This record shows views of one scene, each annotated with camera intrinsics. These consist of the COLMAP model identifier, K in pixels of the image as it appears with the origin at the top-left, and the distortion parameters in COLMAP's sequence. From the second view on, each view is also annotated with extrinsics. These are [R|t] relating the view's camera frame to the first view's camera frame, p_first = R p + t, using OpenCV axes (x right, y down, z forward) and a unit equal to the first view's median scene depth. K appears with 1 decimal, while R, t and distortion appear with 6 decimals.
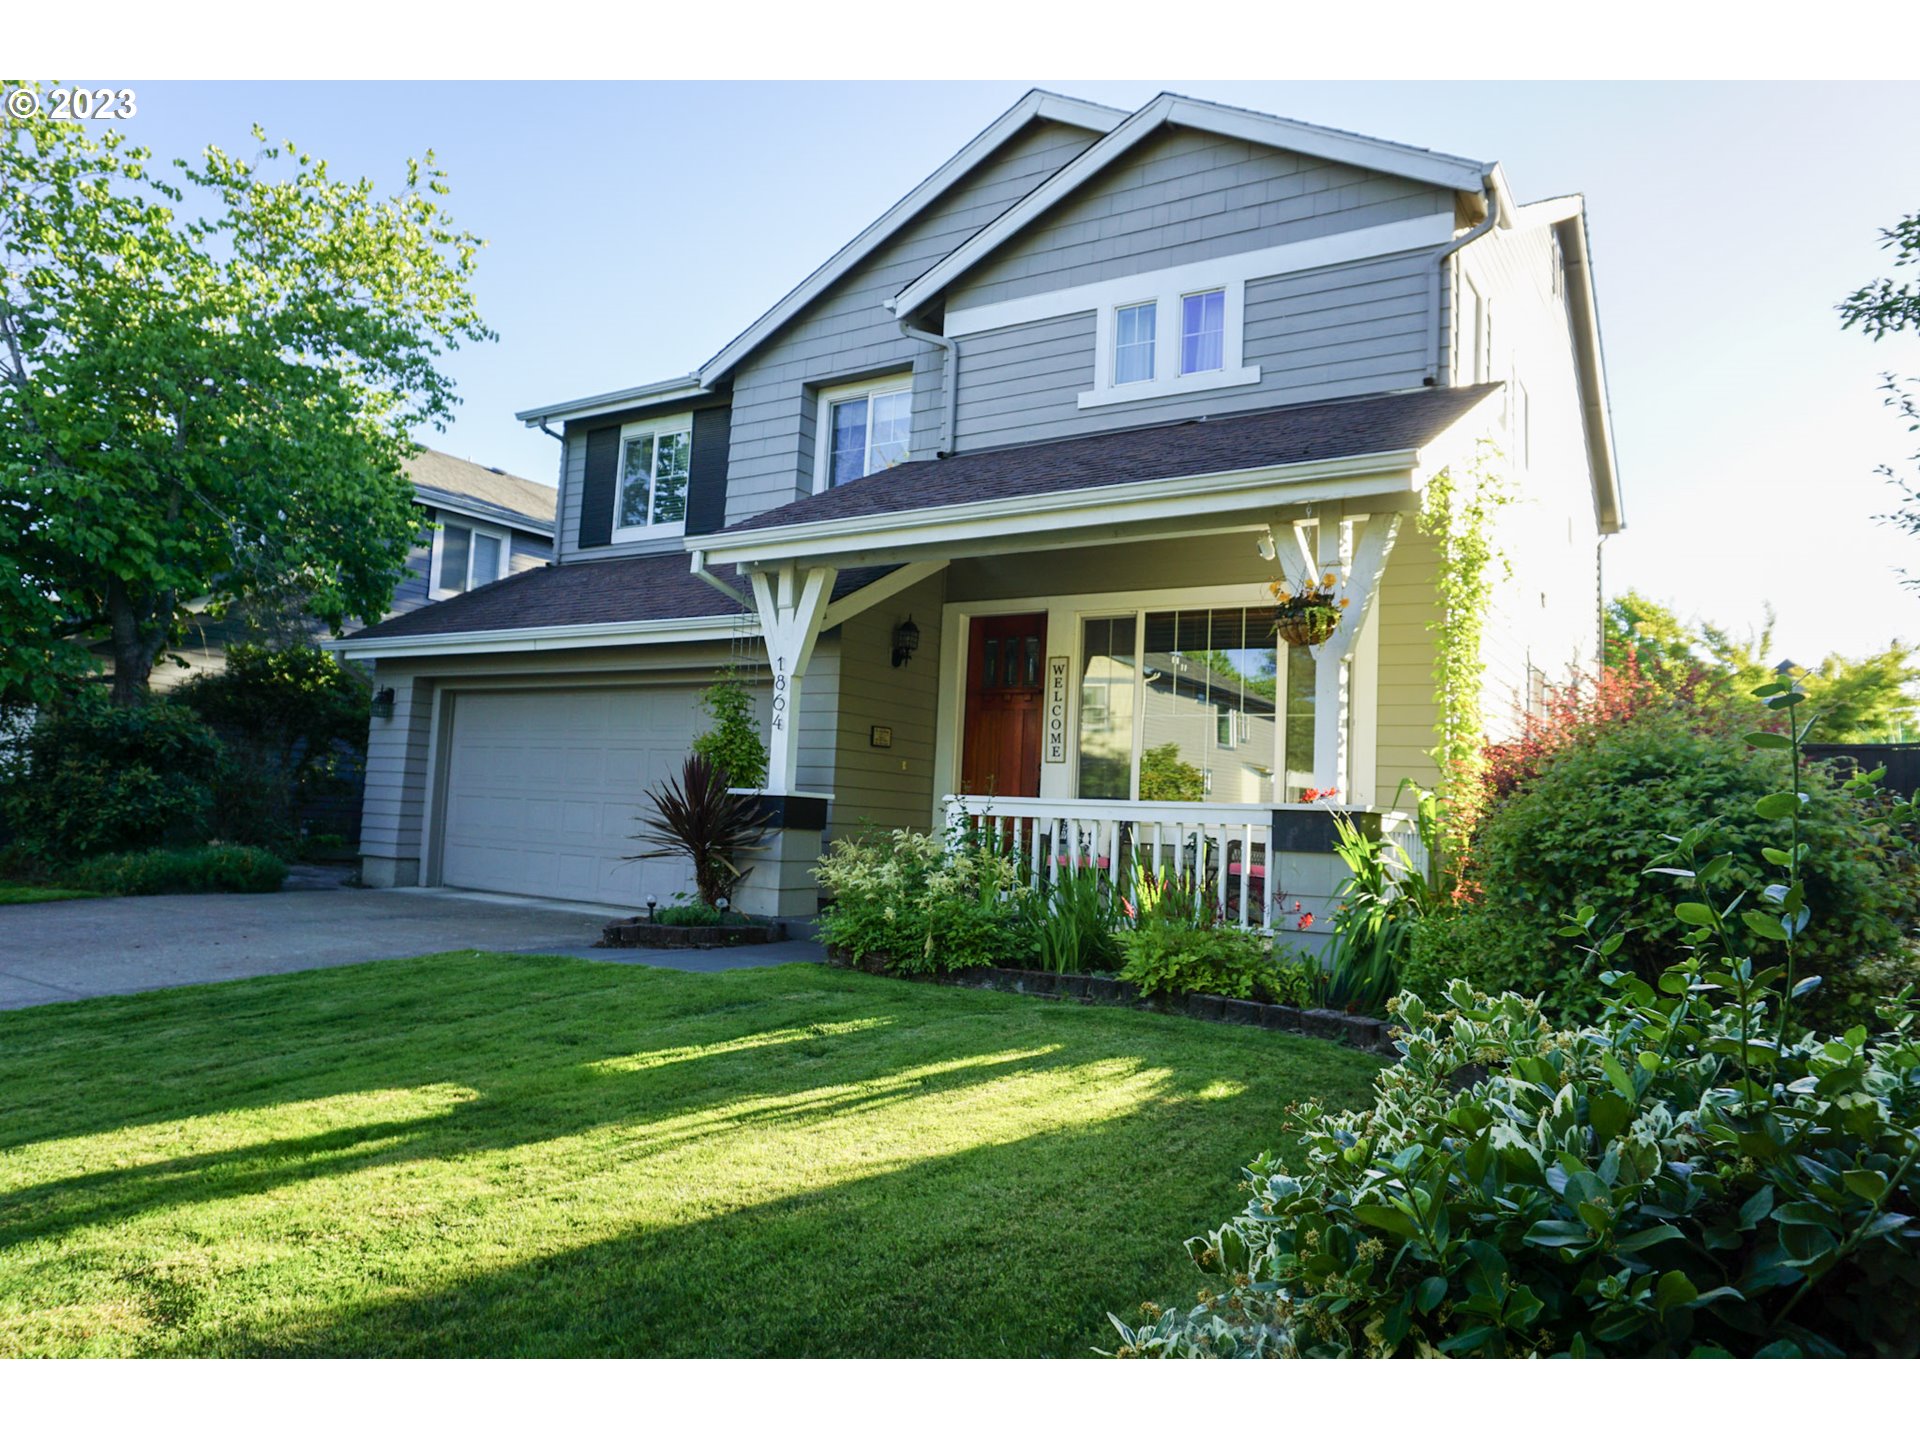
lens RADIAL K [[1289.5, 0, 957.0], [0, 1289.5, 716.2], [0, 0, 1]] dist [-0.042432, 0.013248]
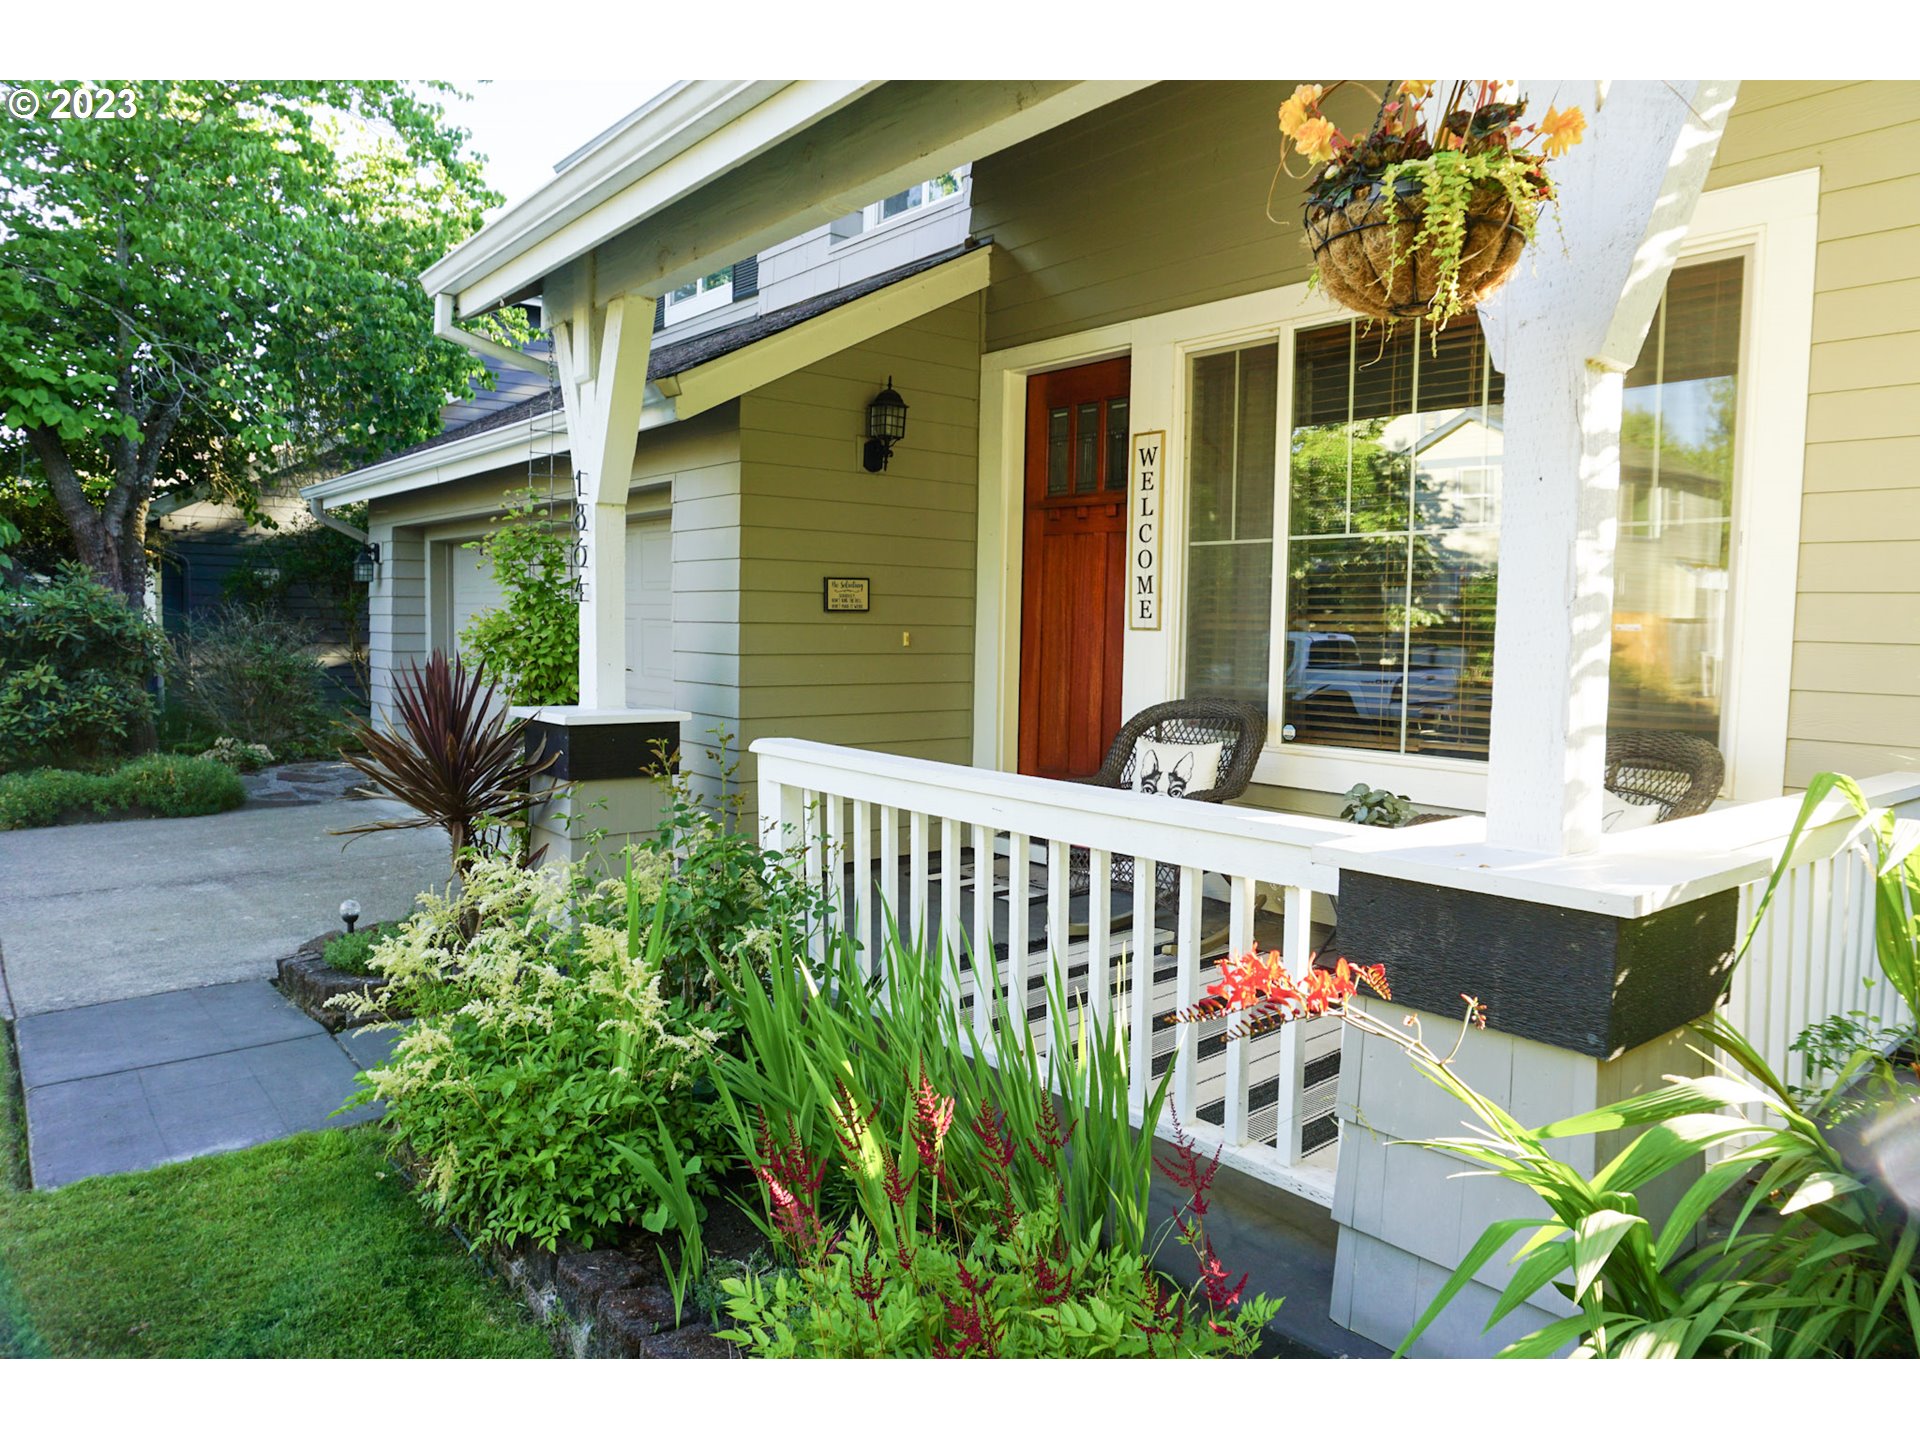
lens RADIAL K [[1289.5, 0, 967.4], [0, 1289.5, 718.4], [0, 0, 1]] dist [-0.042432, 0.013248]
pose [[0.952296, -0.009948, -0.305014, 0.169417], [0.056018, 0.988184, 0.142668, -0.008773], [0.299991, -0.152949, 0.941601, 0.449631]]
